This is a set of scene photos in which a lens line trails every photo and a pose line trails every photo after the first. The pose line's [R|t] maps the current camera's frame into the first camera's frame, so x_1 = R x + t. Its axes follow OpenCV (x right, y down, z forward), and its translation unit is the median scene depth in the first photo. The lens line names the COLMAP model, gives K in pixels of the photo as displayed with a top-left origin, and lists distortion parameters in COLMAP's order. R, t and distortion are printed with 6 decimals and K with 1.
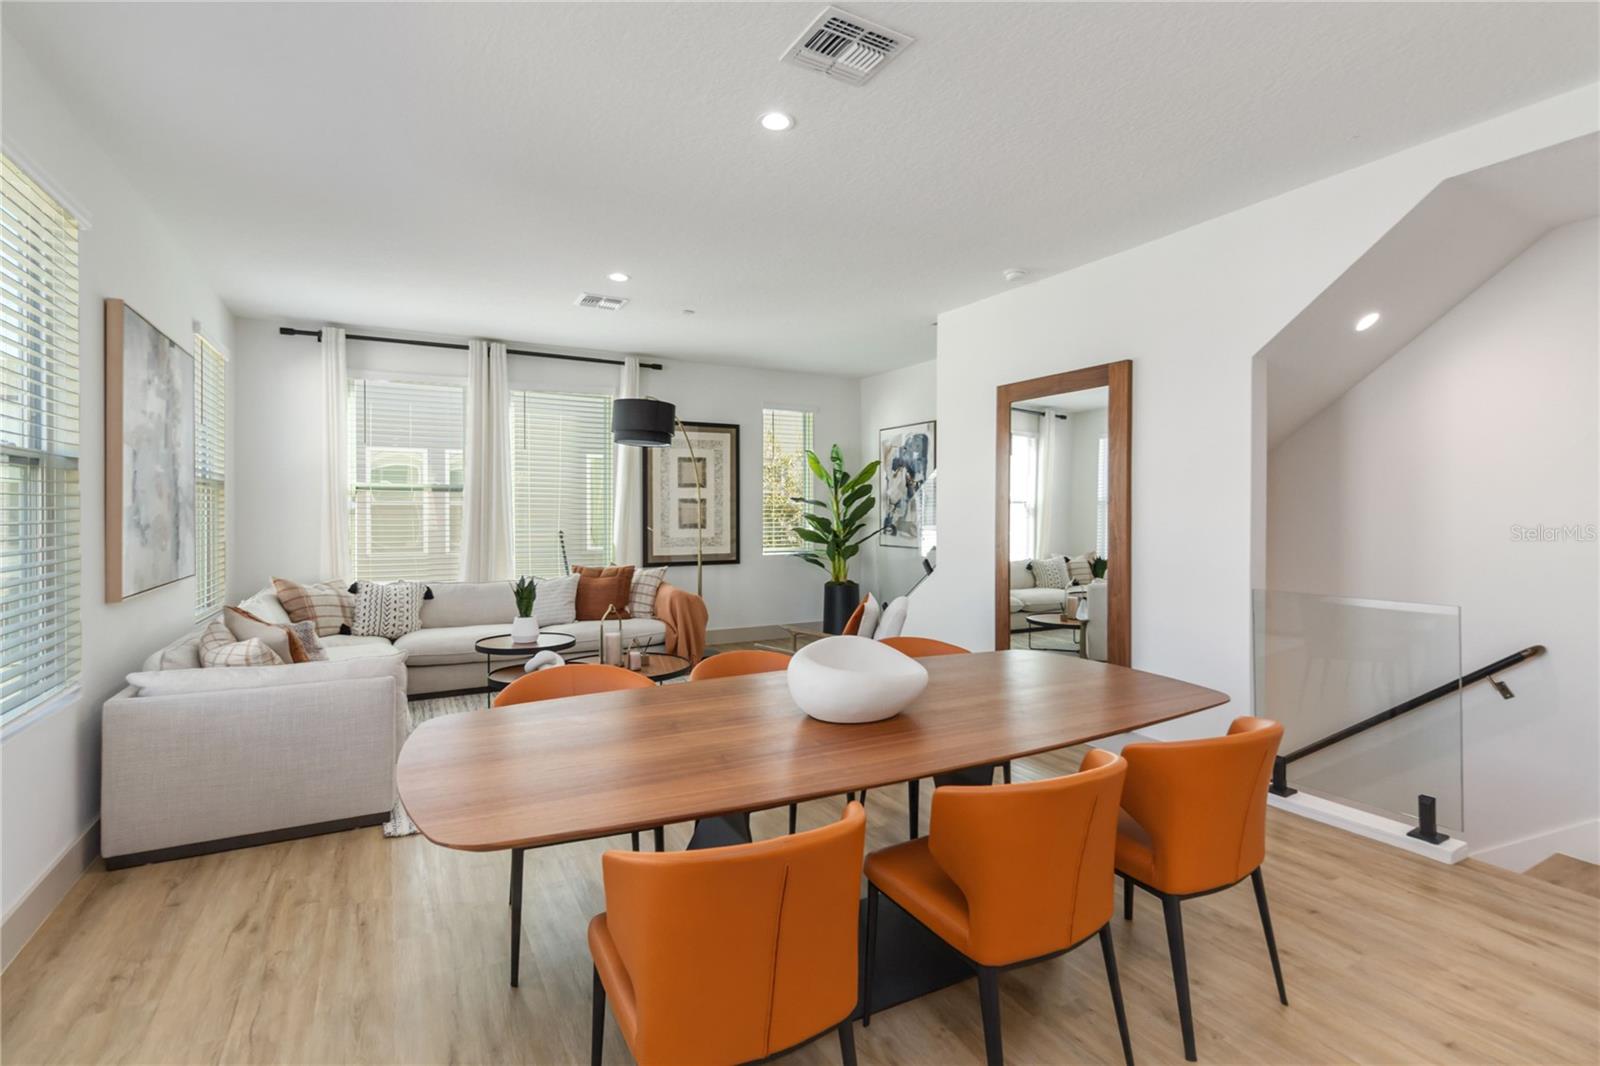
lens RADIAL K [[745.4, 0, 801.0], [0, 745.4, 520.9], [0, 0, 1]] dist [0.003615, 0.000310]
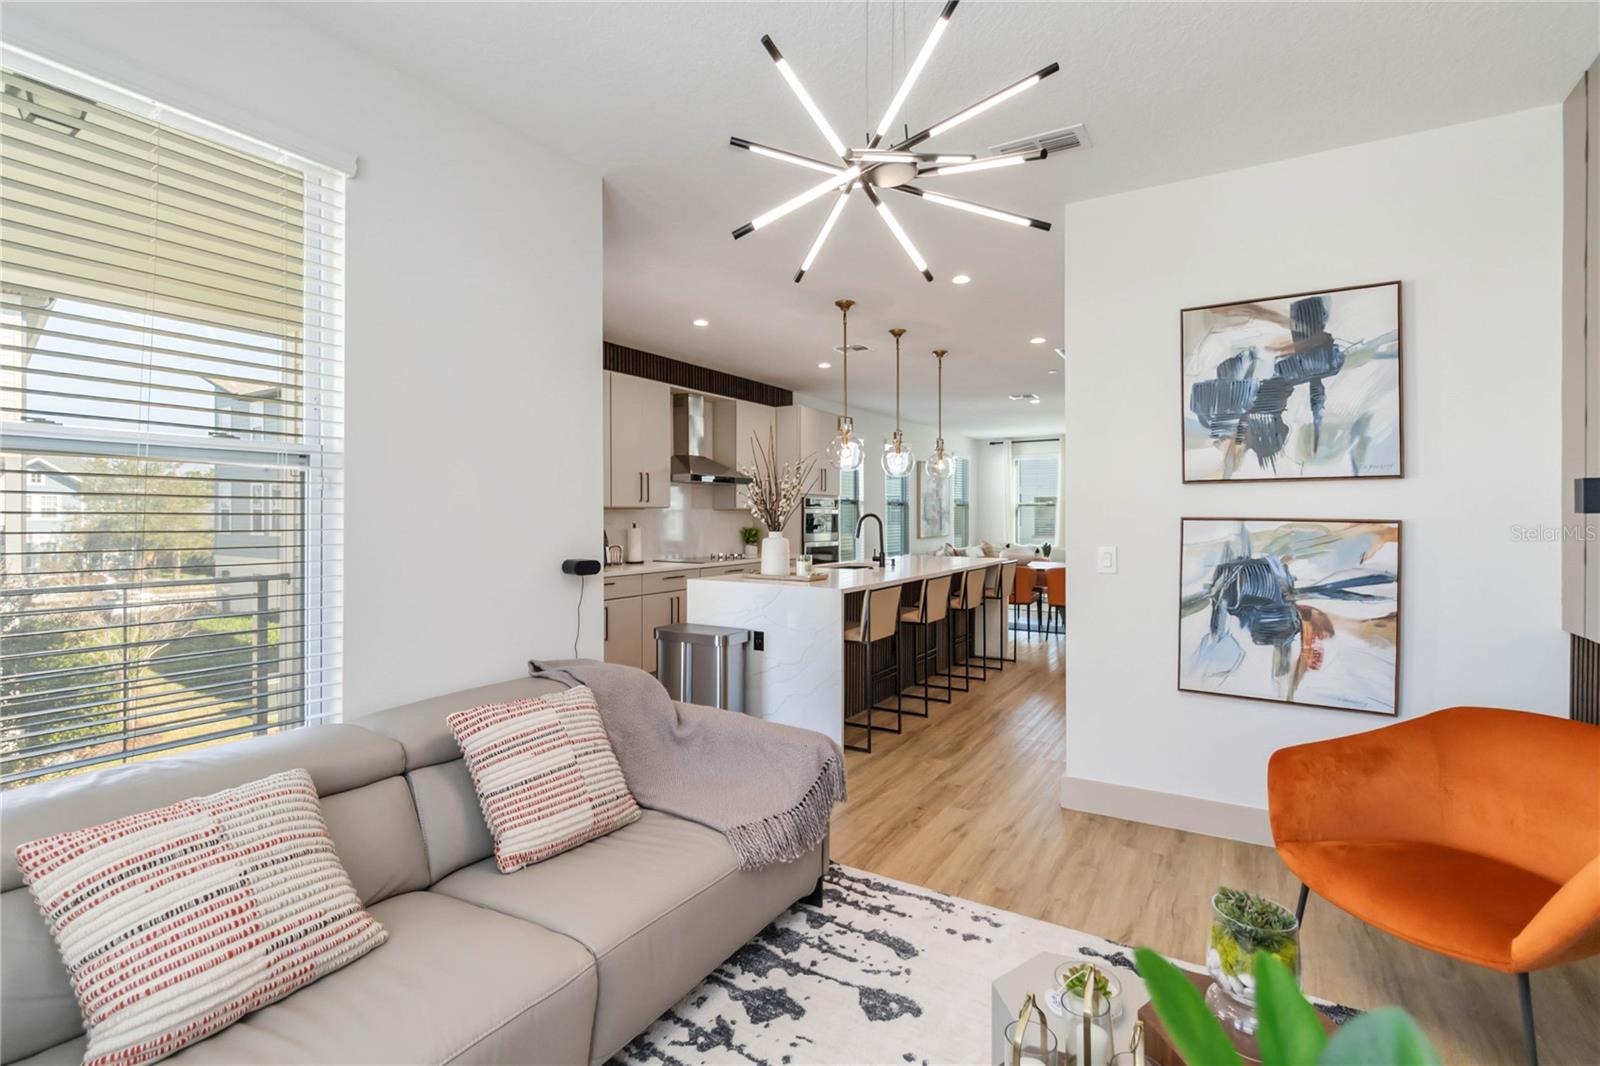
lens RADIAL K [[745.4, 0, 800.9], [0, 745.4, 521.9], [0, 0, 1]] dist [0.003615, 0.000310]
pose [[0.484980, 0.009044, -0.874479, 1.078770], [-0.011340, 0.999927, 0.004052, 0.006162], [0.874452, 0.007952, 0.485047, -0.703097]]
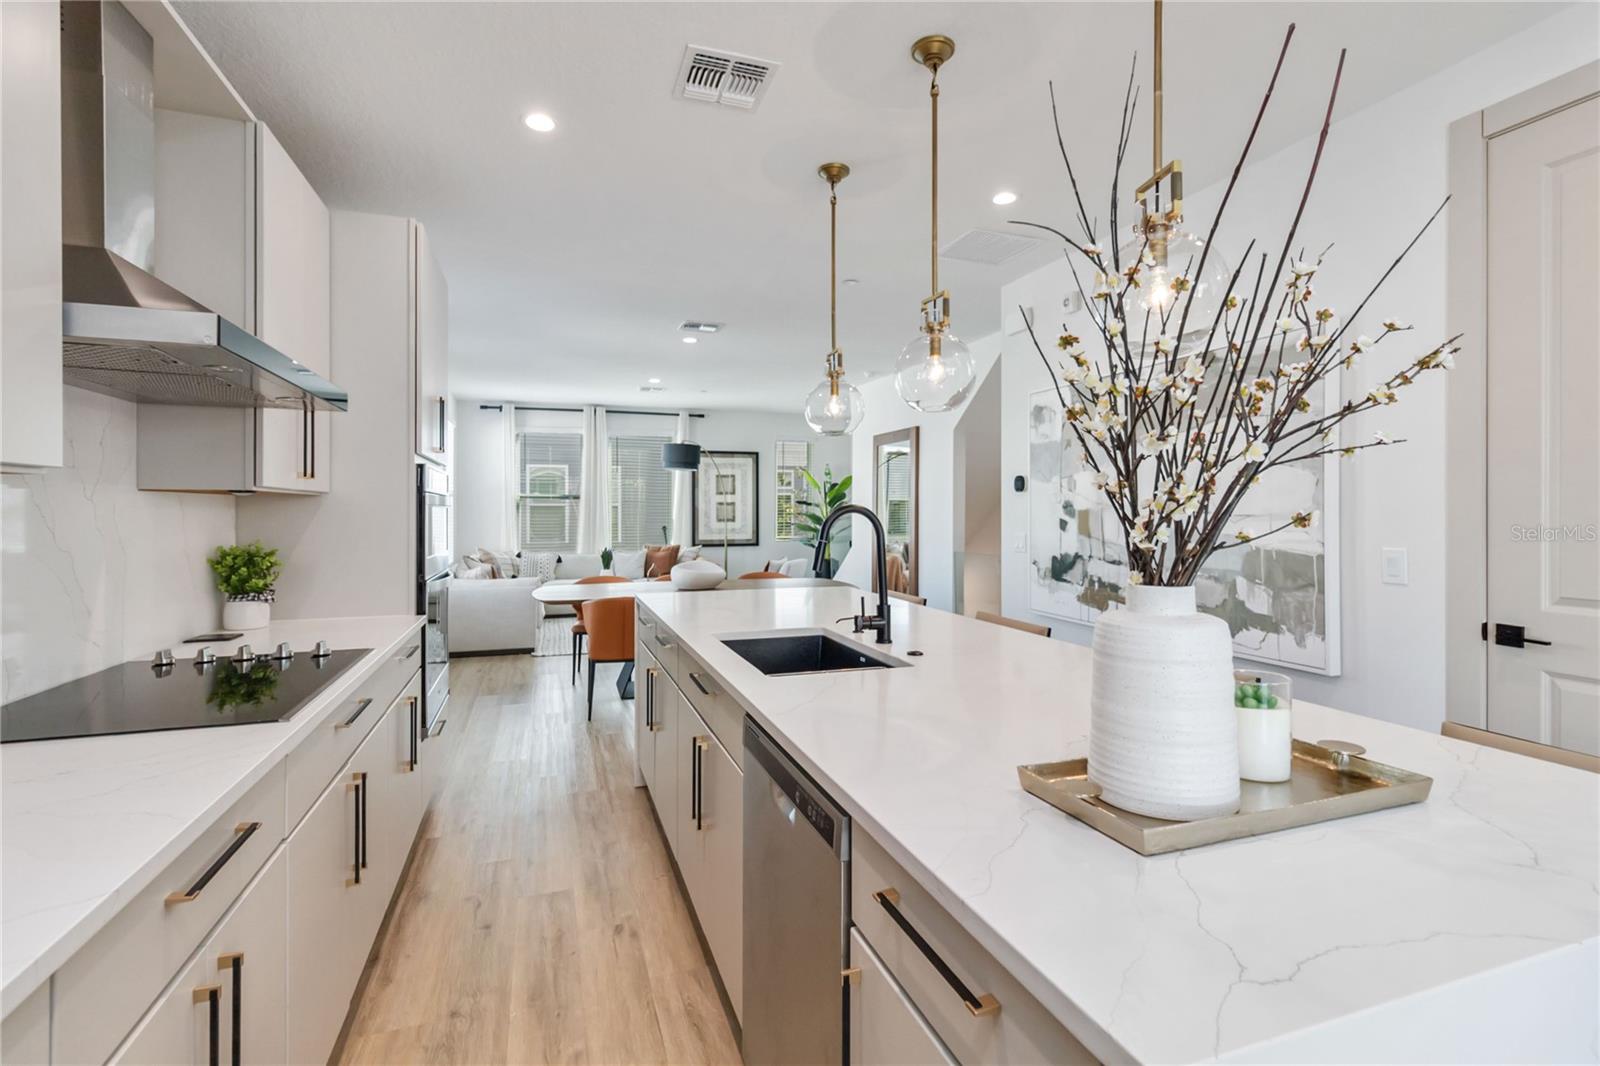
lens RADIAL K [[745.4, 0, 803.2], [0, 745.4, 517.8], [0, 0, 1]] dist [0.003615, 0.000310]
pose [[0.984758, 0.000795, -0.173930, 0.309392], [-0.001227, 0.999996, -0.002380, 0.005758], [0.173928, 0.002557, 0.984755, -0.518674]]
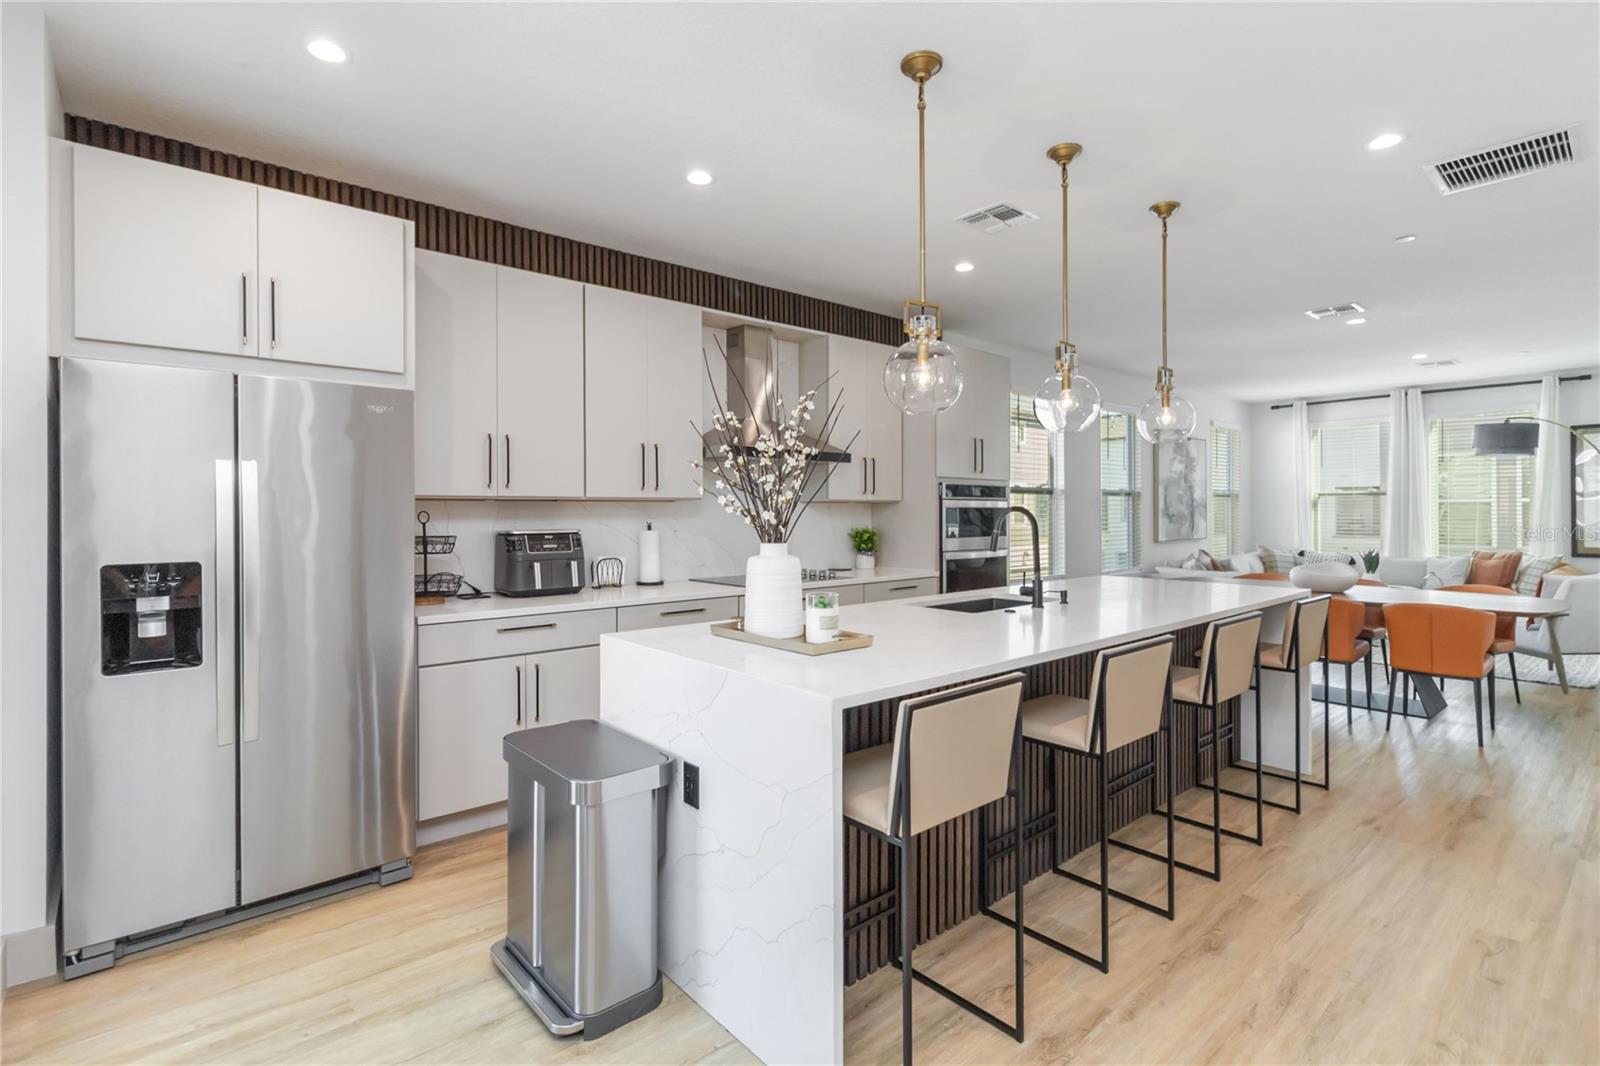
lens RADIAL K [[745.4, 0, 806.1], [0, 745.4, 518.9], [0, 0, 1]] dist [0.003615, 0.000310]
pose [[0.194861, 0.008369, -0.980795, 0.754013], [-0.006664, 0.999952, 0.007208, 0.004736], [0.980808, 0.005132, 0.194908, -0.395991]]
